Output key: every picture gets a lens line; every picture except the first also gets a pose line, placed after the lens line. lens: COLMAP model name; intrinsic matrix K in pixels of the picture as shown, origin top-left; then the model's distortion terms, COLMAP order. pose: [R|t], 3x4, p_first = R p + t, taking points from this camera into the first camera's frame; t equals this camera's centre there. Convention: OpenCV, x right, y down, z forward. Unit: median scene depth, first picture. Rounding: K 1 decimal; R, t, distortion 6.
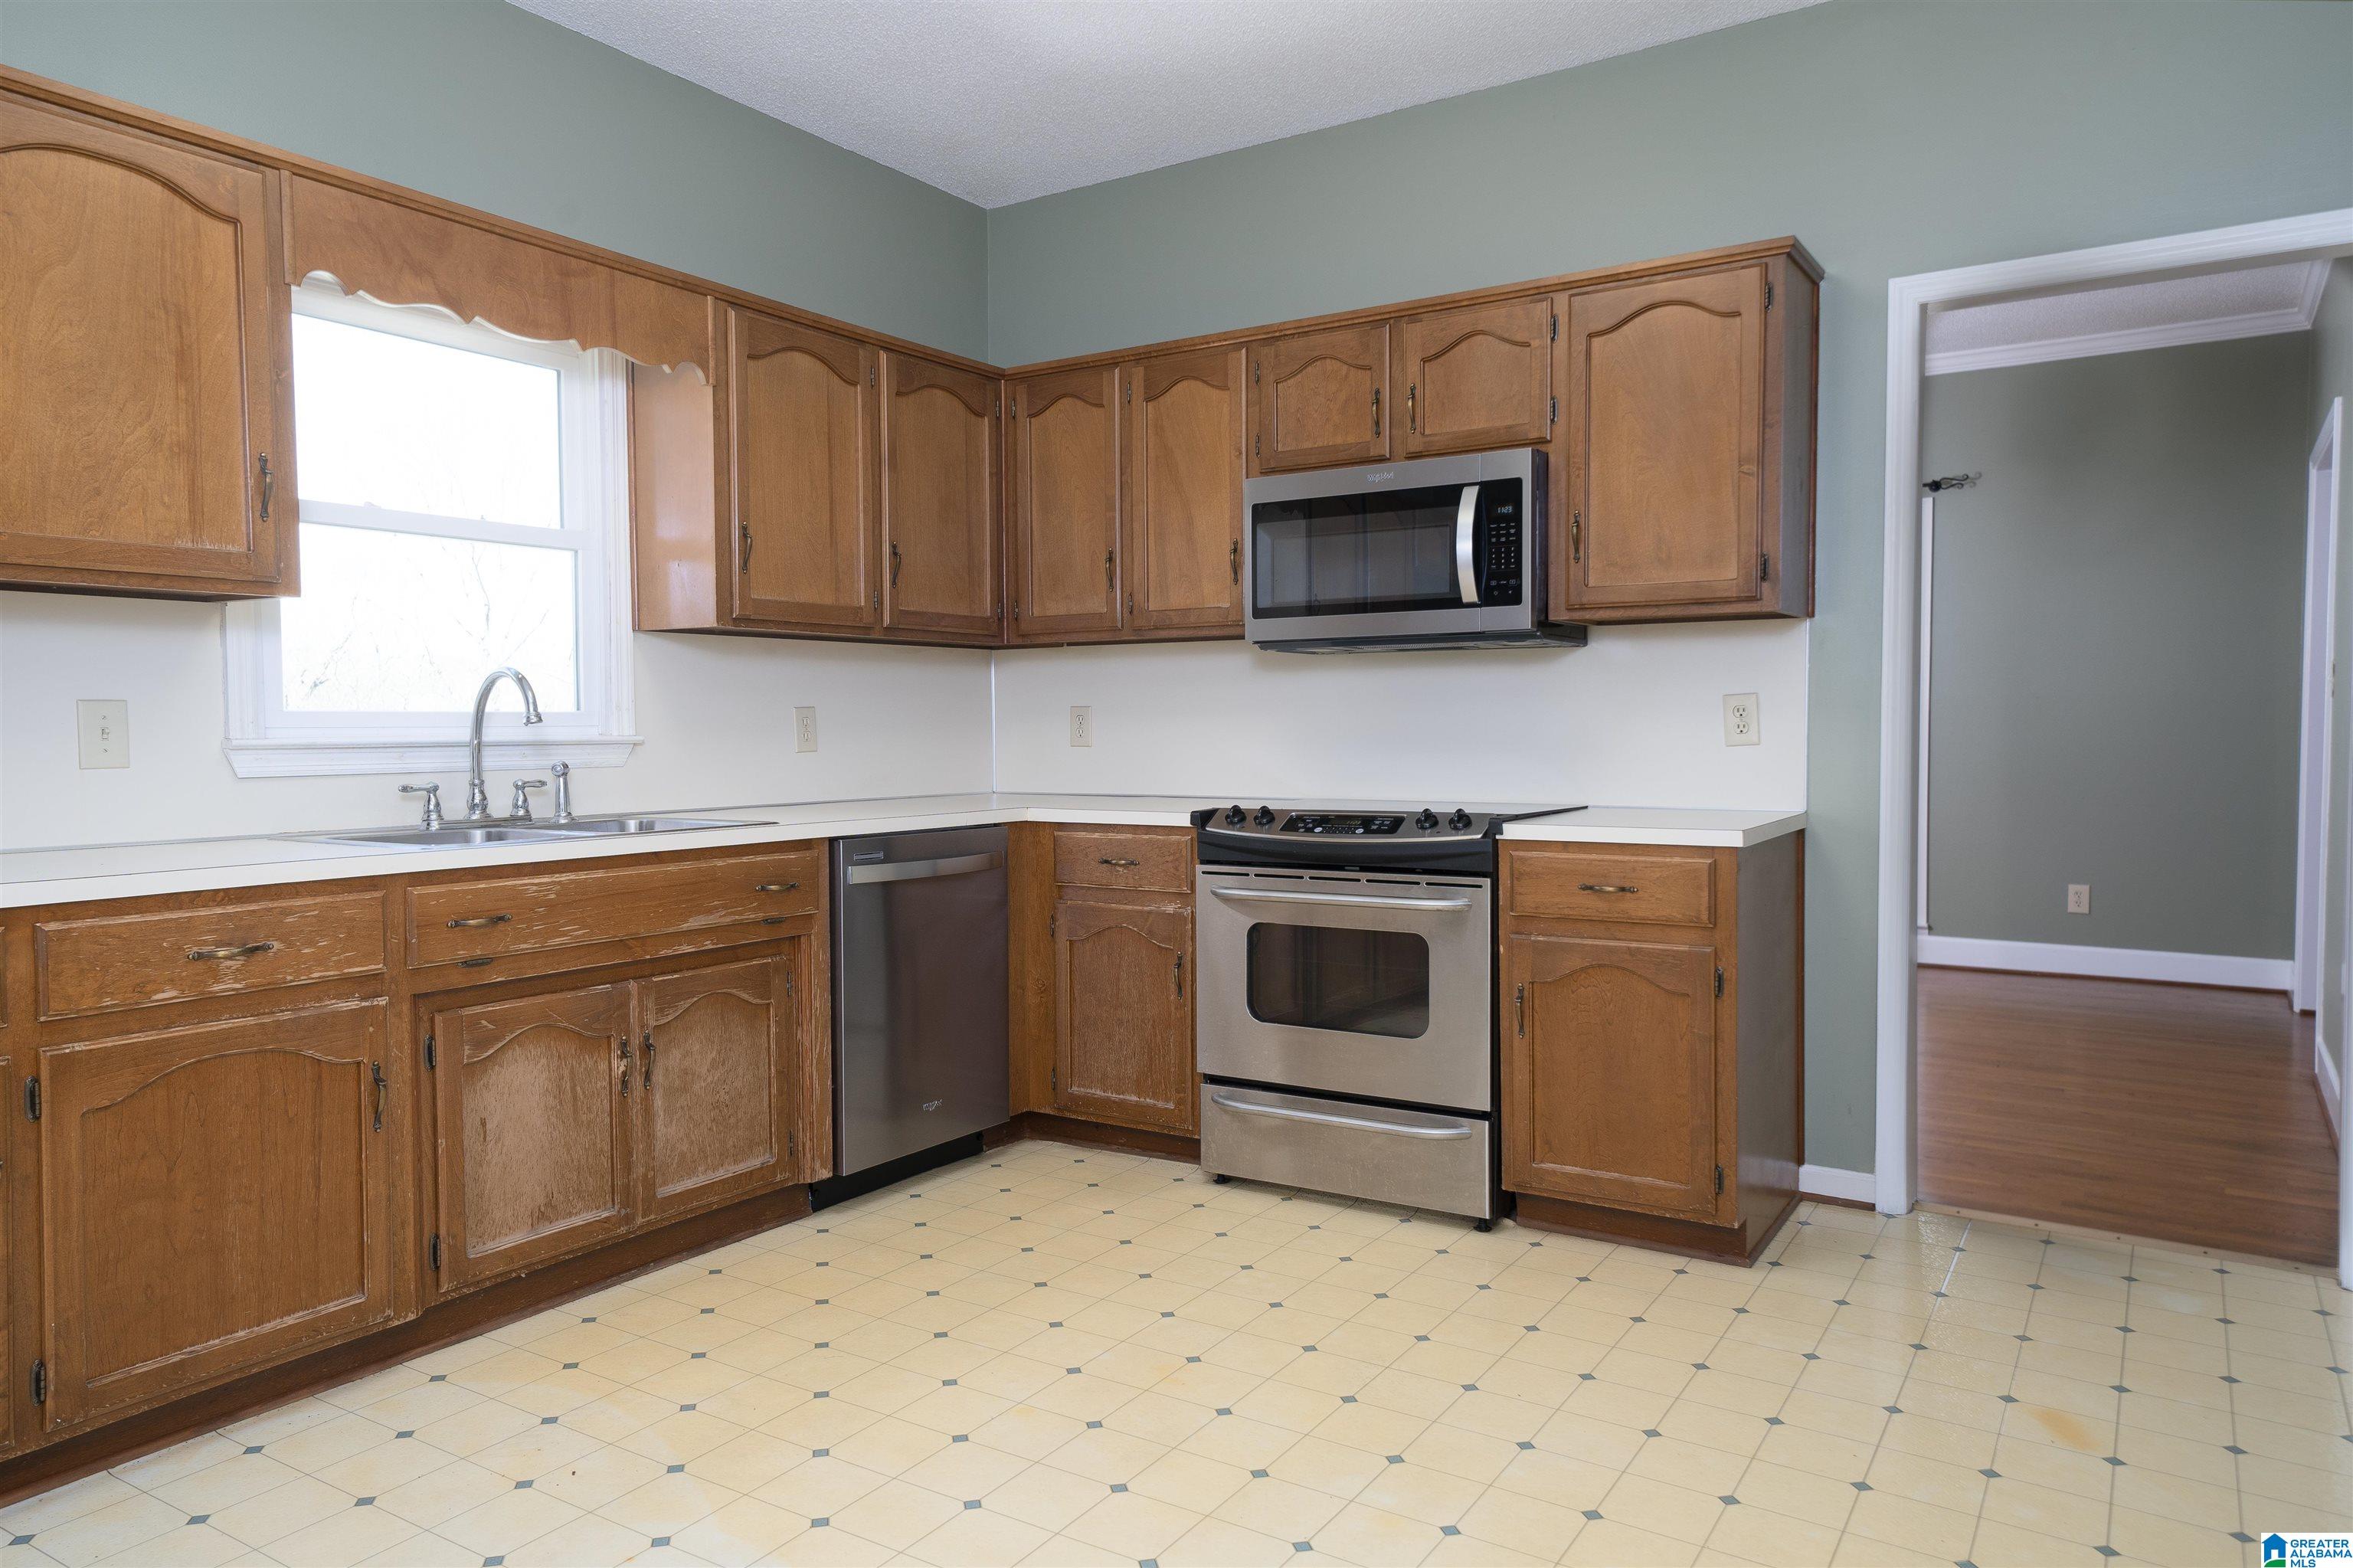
lens RADIAL K [[1561.9, 0, 1176.5], [0, 1561.9, 784.0], [0, 0, 1]] dist [0.033802, -0.000208]
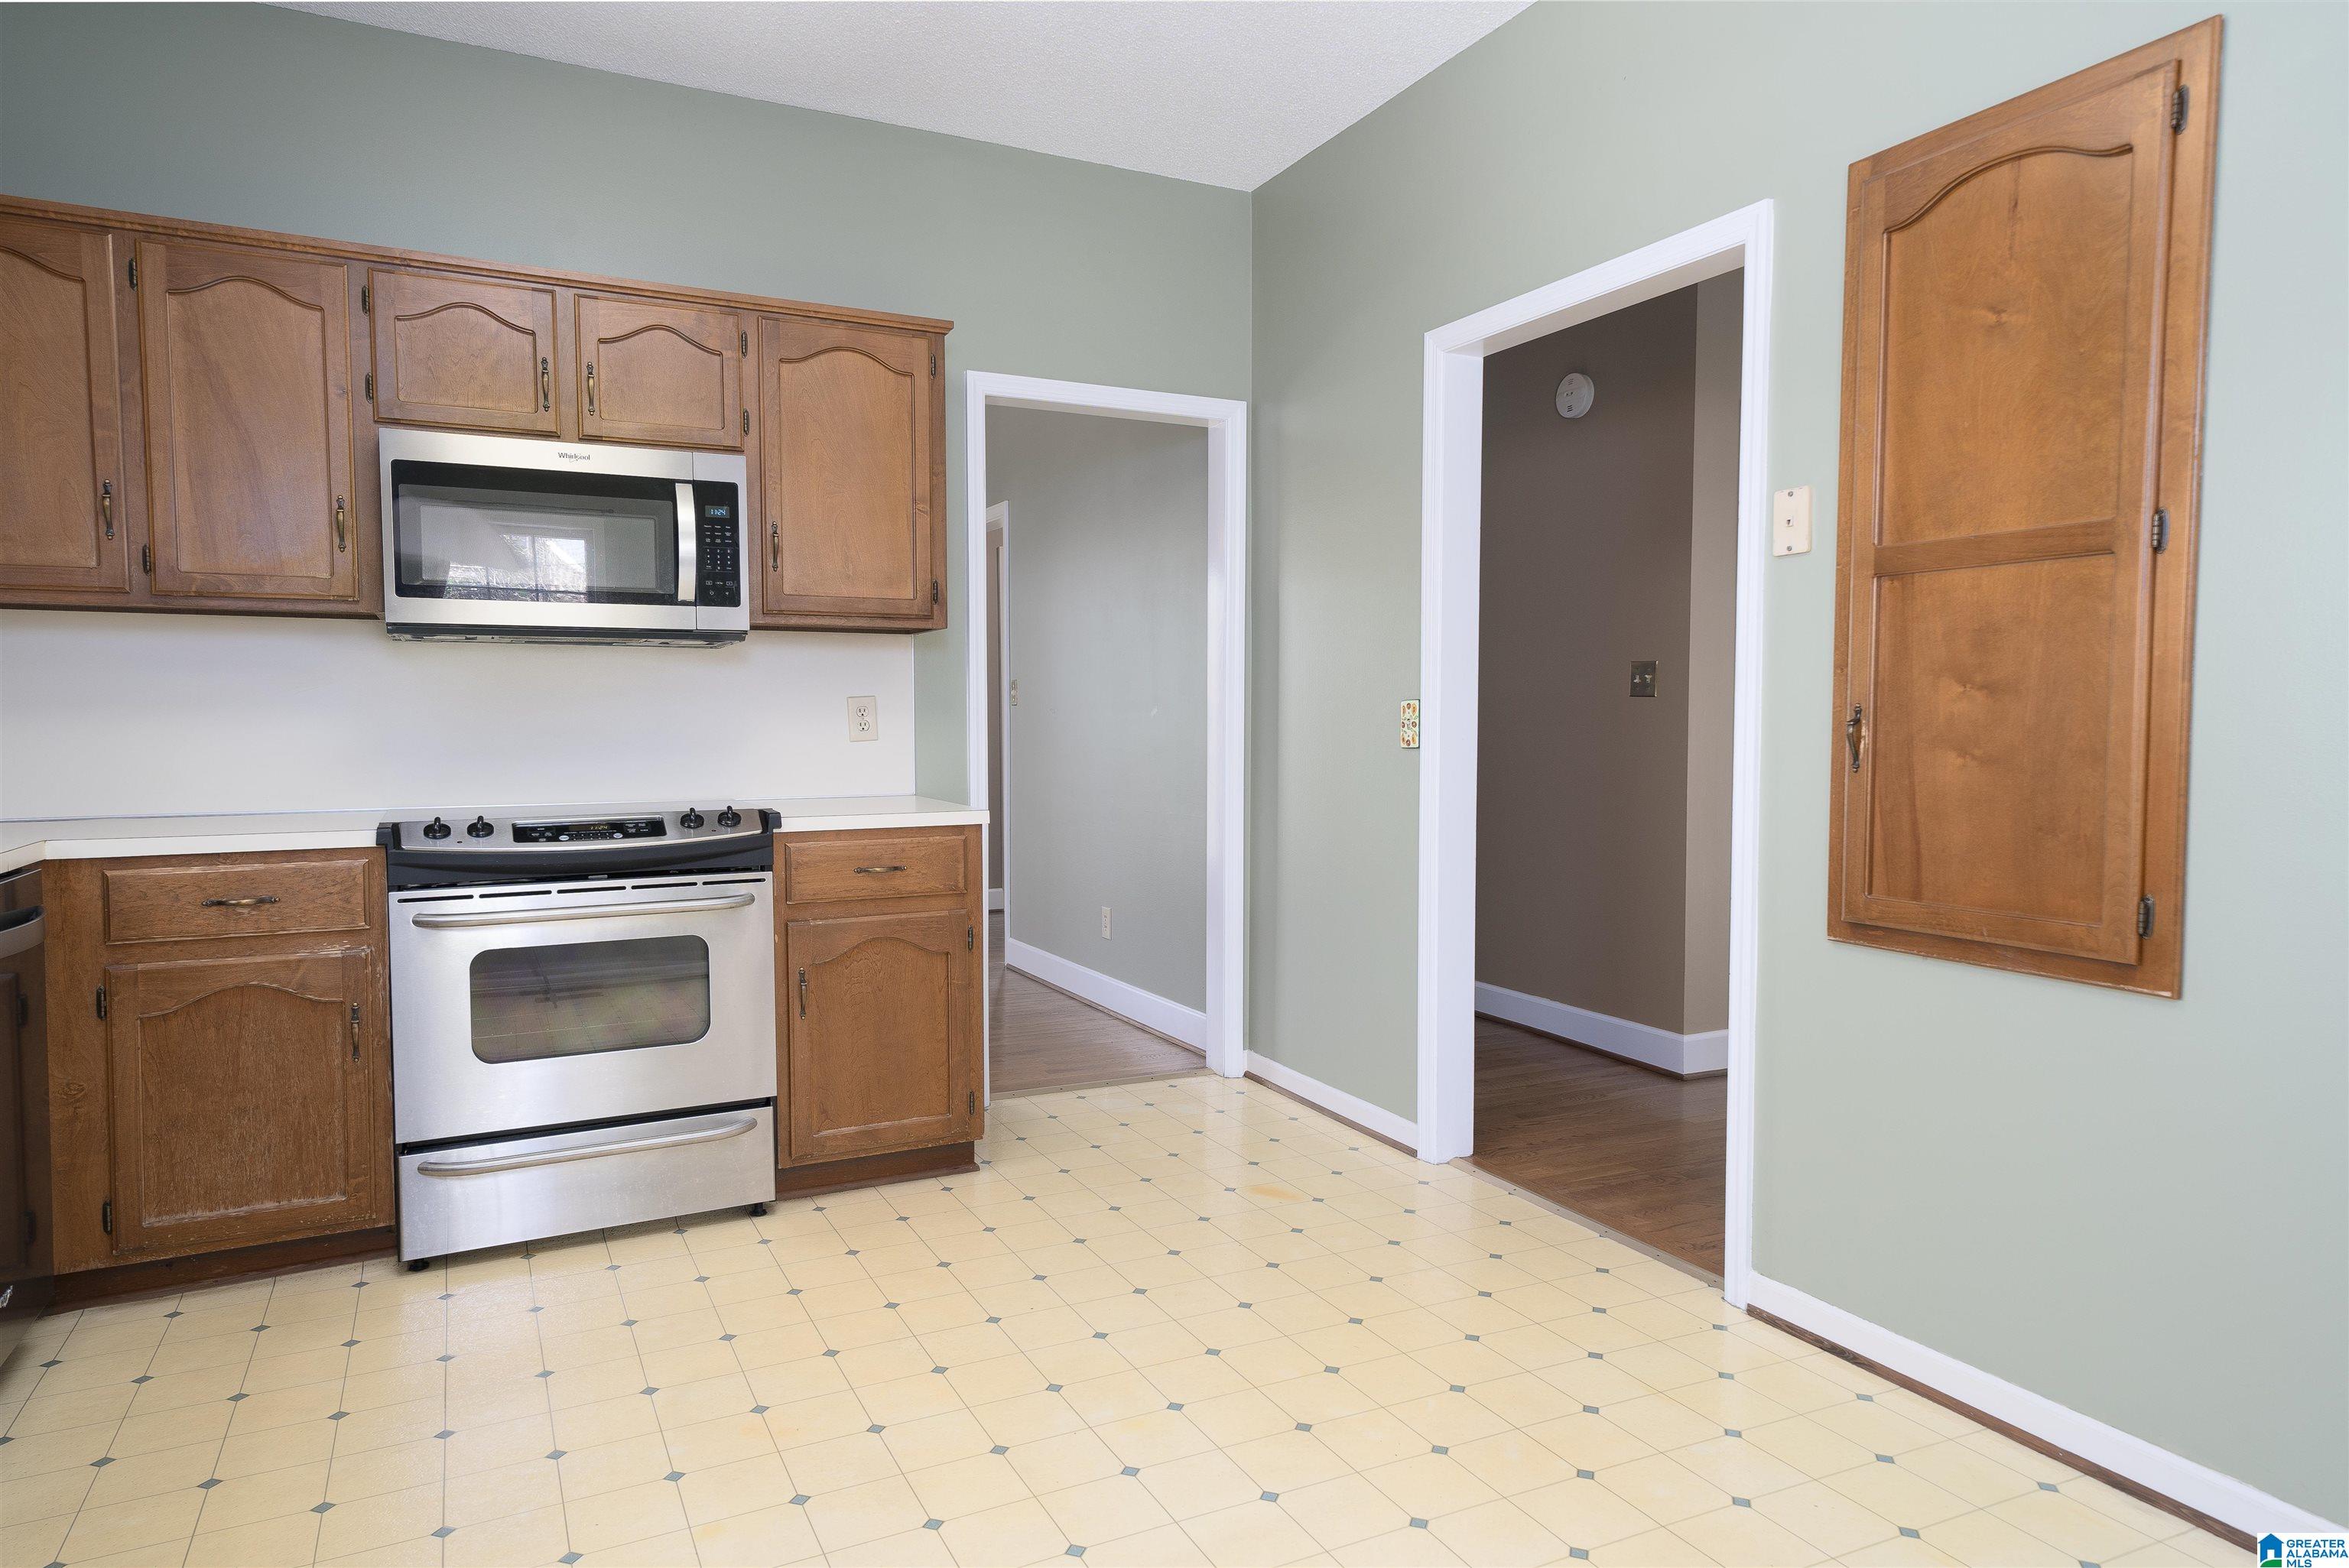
lens RADIAL K [[1425.6, 0, 1174.6], [0, 1425.6, 778.0], [0, 0, 1]] dist [0.031252, 0.000880]
pose [[0.511897, -0.032497, 0.858432, -0.472229], [0.032458, 0.999302, 0.018475, -0.010005], [-0.858434, 0.018405, 0.512594, 0.285611]]
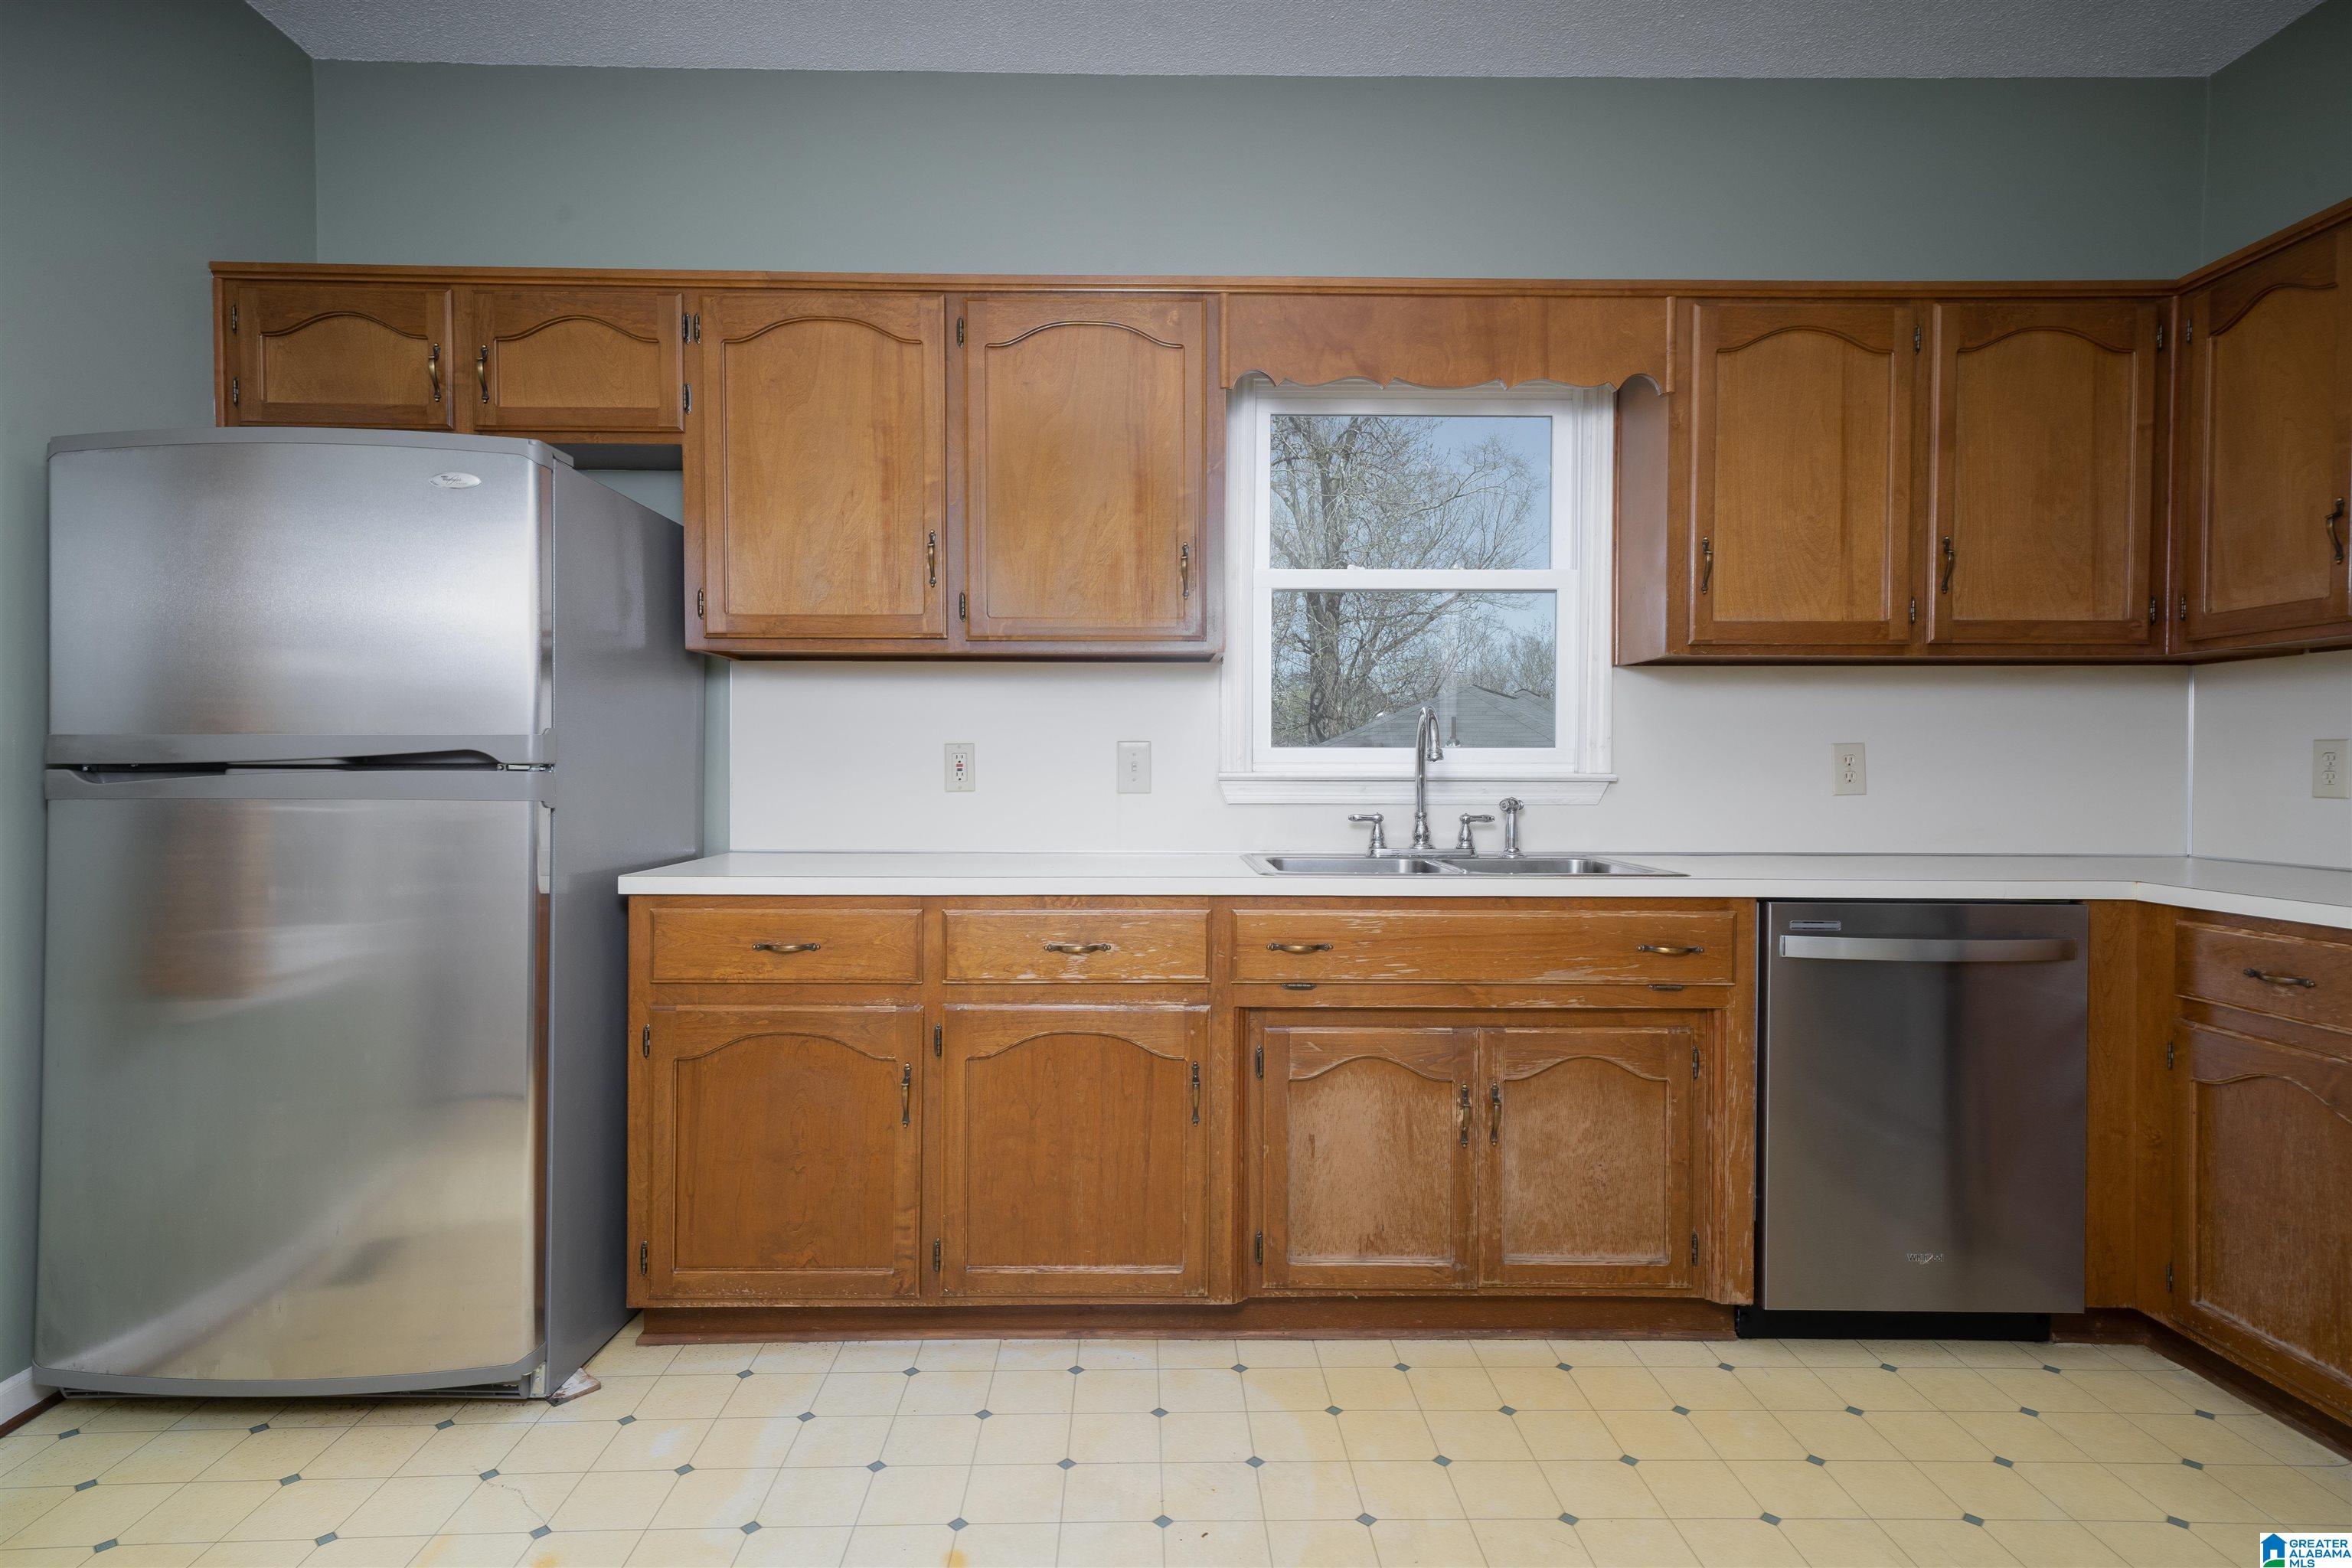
lens RADIAL K [[1244.8, 0, 1176.0], [0, 1244.8, 784.0], [0, 0, 1]] dist [0.019503, 0.001449]
pose [[0.556684, 0.019525, -0.830495, 0.164415], [-0.037615, 0.999291, -0.001720, -0.014209], [0.829872, 0.032197, 0.557023, 0.379669]]
